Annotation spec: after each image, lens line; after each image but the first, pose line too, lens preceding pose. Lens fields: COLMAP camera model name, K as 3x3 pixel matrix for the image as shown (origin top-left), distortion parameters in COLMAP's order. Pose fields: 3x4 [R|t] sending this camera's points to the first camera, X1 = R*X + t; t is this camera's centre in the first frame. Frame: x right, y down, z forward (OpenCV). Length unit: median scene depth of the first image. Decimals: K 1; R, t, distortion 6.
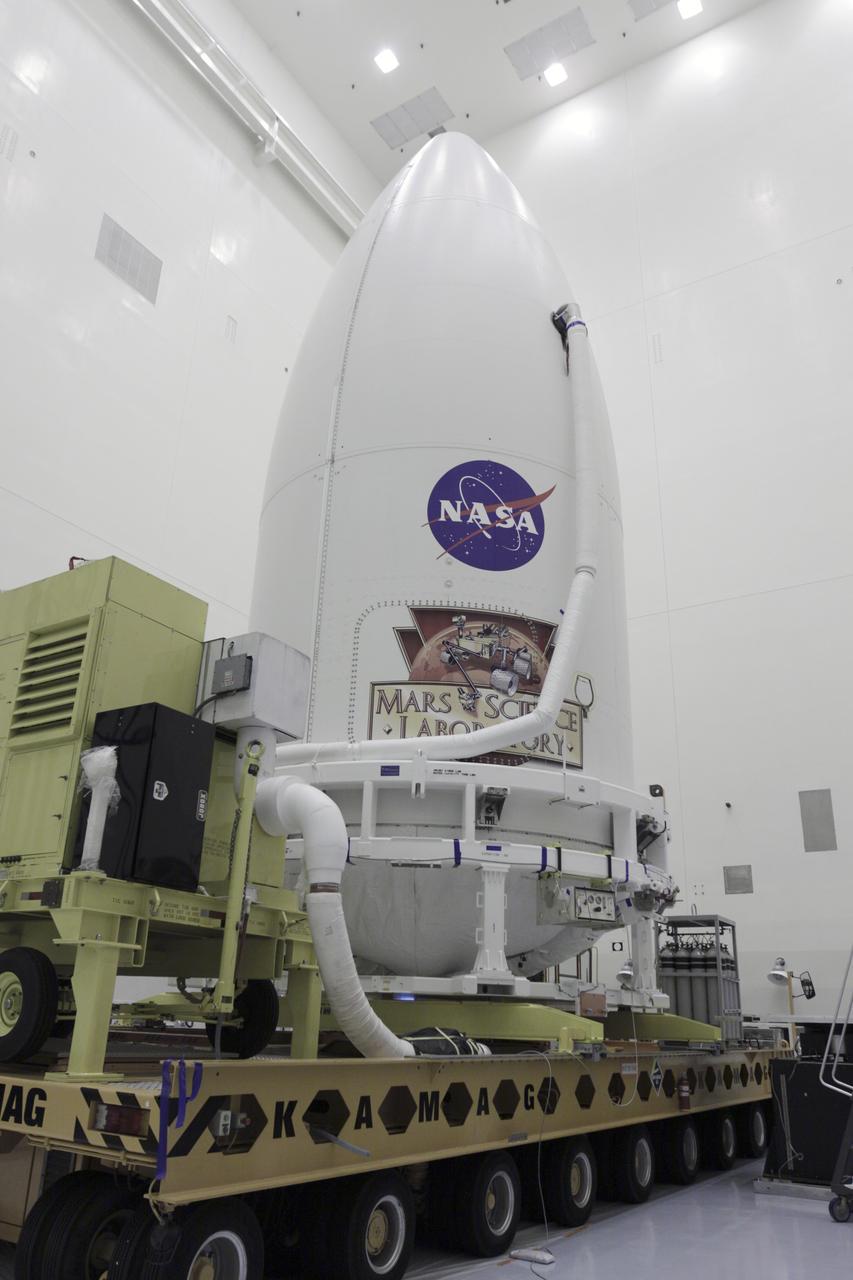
lens RADIAL K [[942.0, 0, 414.8], [0, 942.0, 644.7], [0, 0, 1]] dist [-0.084332, 0.084348]
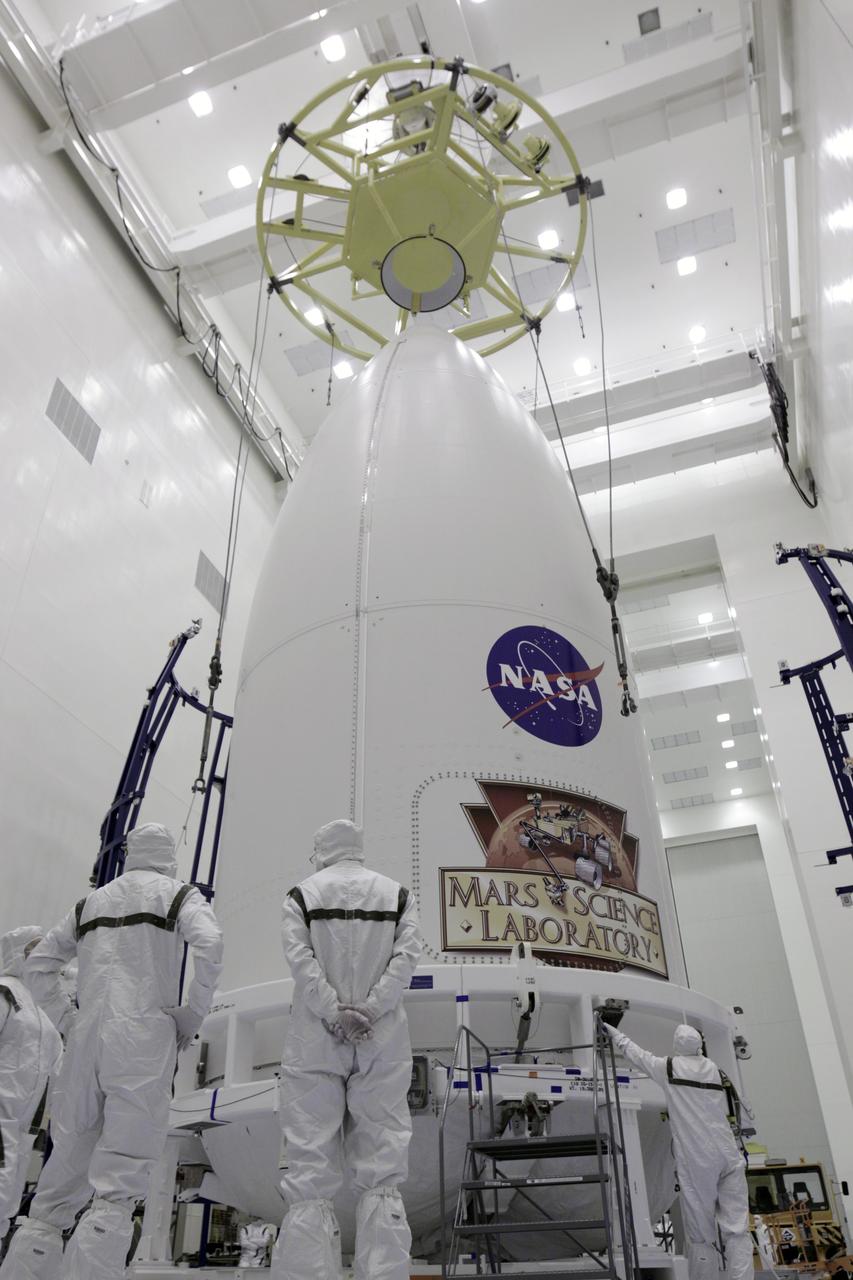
lens RADIAL K [[942.0, 0, 414.8], [0, 942.0, 644.7], [0, 0, 1]] dist [-0.084332, 0.084348]
pose [[0.969787, 0.092915, 0.225567, -0.270121], [-0.037885, 0.970771, -0.236999, 0.045739], [-0.240995, 0.221293, 0.944961, 0.185629]]
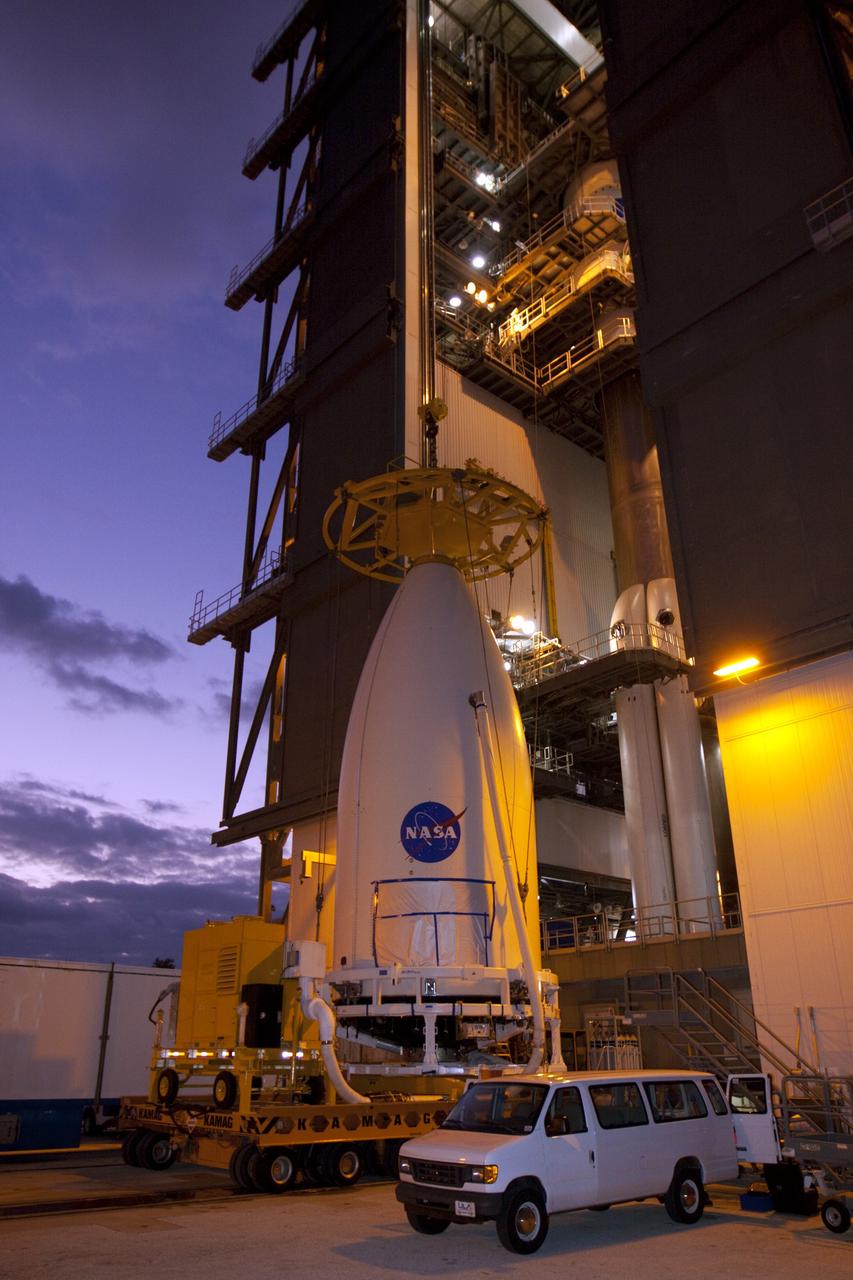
lens RADIAL K [[942.0, 0, 414.8], [0, 942.0, 644.7], [0, 0, 1]] dist [-0.084332, 0.084348]
pose [[0.960837, -0.143563, -0.237026, 0.623211], [0.133735, 0.989370, -0.057123, -0.455415], [0.242707, 0.023187, 0.969822, -1.043003]]
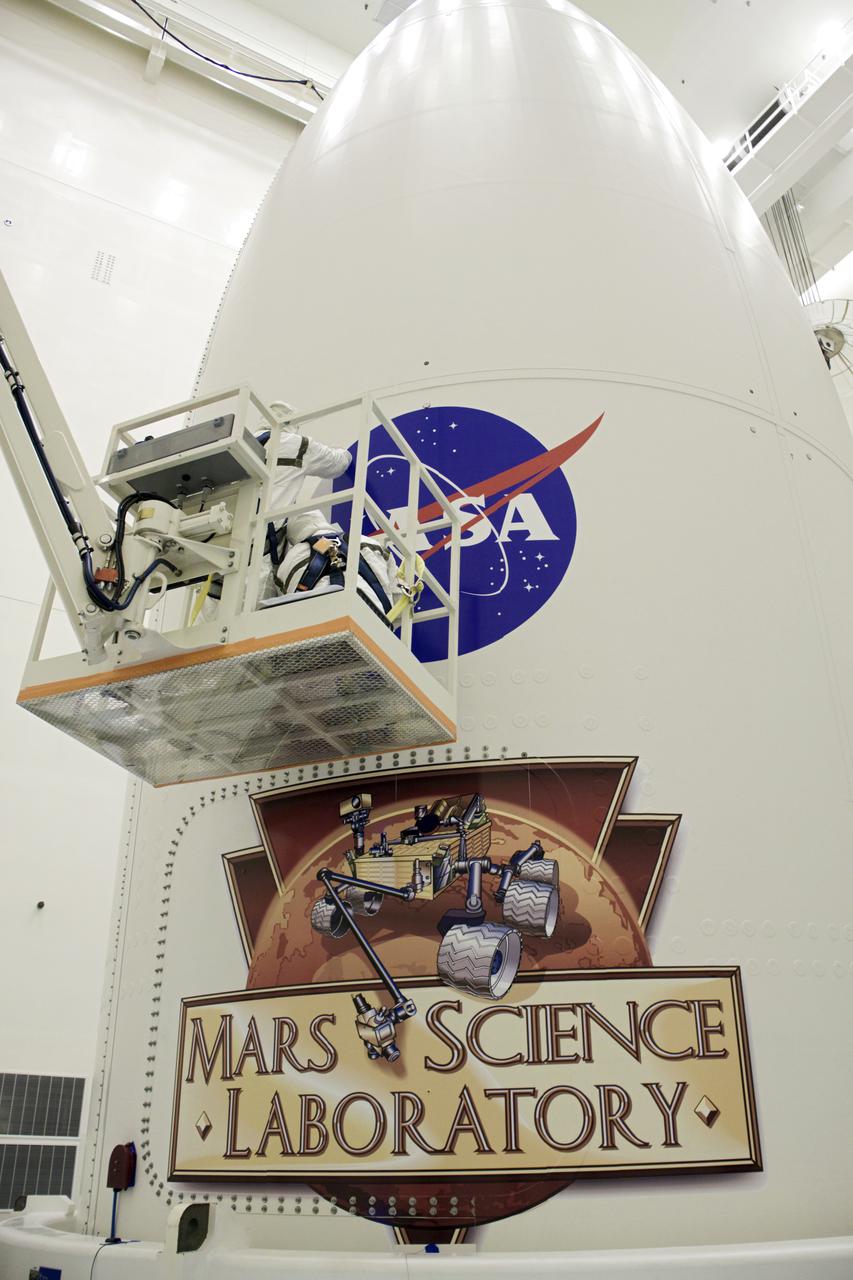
lens RADIAL K [[1033.0, 0, 455.3], [0, 1033.0, 639.7], [0, 0, 1]] dist [-0.183097, 0.119673]
pose [[0.903667, -0.247061, -0.349780, 0.252332], [0.207578, 0.967135, -0.146834, -0.022921], [0.374562, 0.060083, 0.925253, 0.629262]]
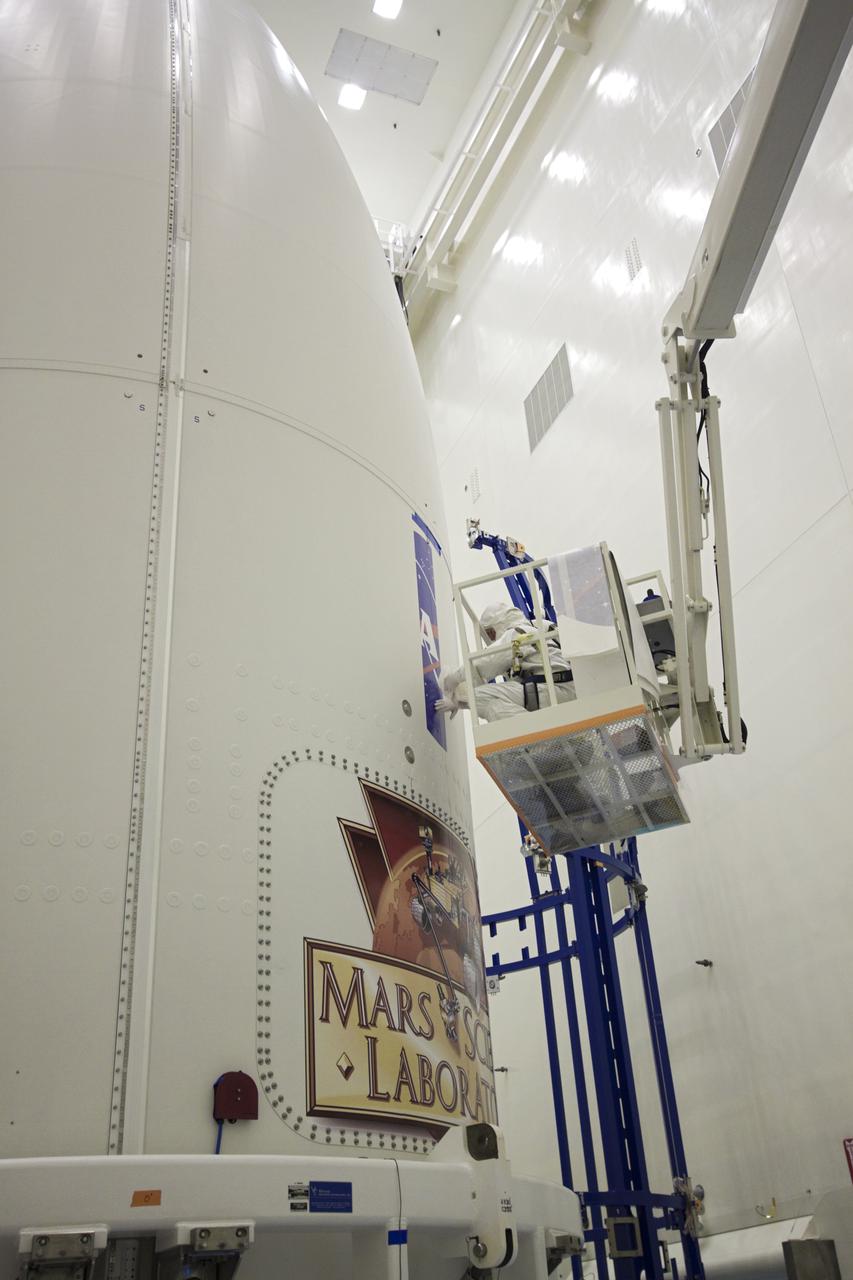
lens RADIAL K [[1214.7, 0, 426.5], [0, 1214.7, 640.0], [0, 0, 1]] dist [0.006861, 0.009287]
pose [[0.553685, 0.353765, 0.753846, -0.468055], [-0.227994, 0.935084, -0.271359, 0.050255], [-0.800907, -0.021625, 0.598399, 0.635716]]
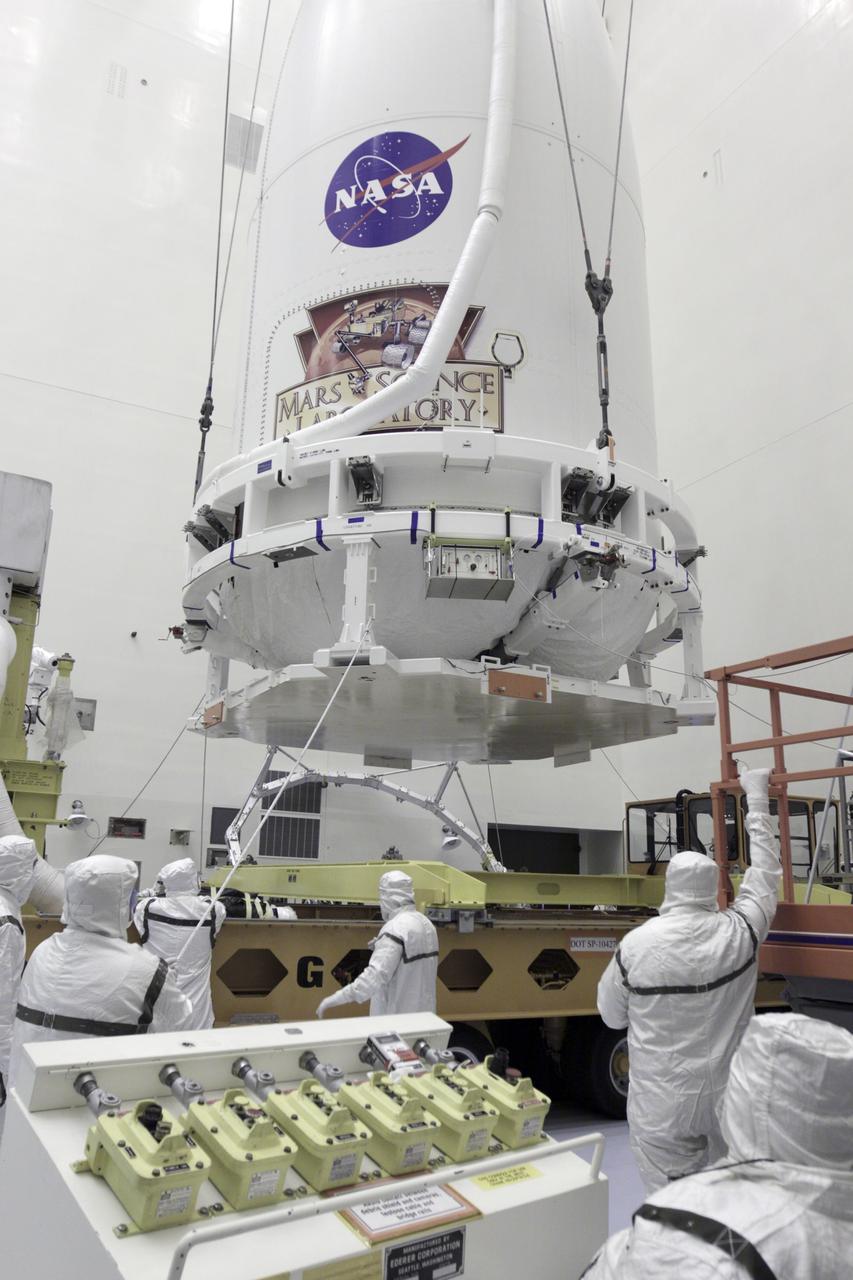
lens RADIAL K [[942.0, 0, 414.8], [0, 942.0, 644.7], [0, 0, 1]] dist [-0.084332, 0.084348]
pose [[0.885226, -0.138319, -0.444120, 0.470130], [0.183804, 0.981080, 0.060807, 0.259806], [0.427306, -0.135459, 0.893902, 0.164984]]
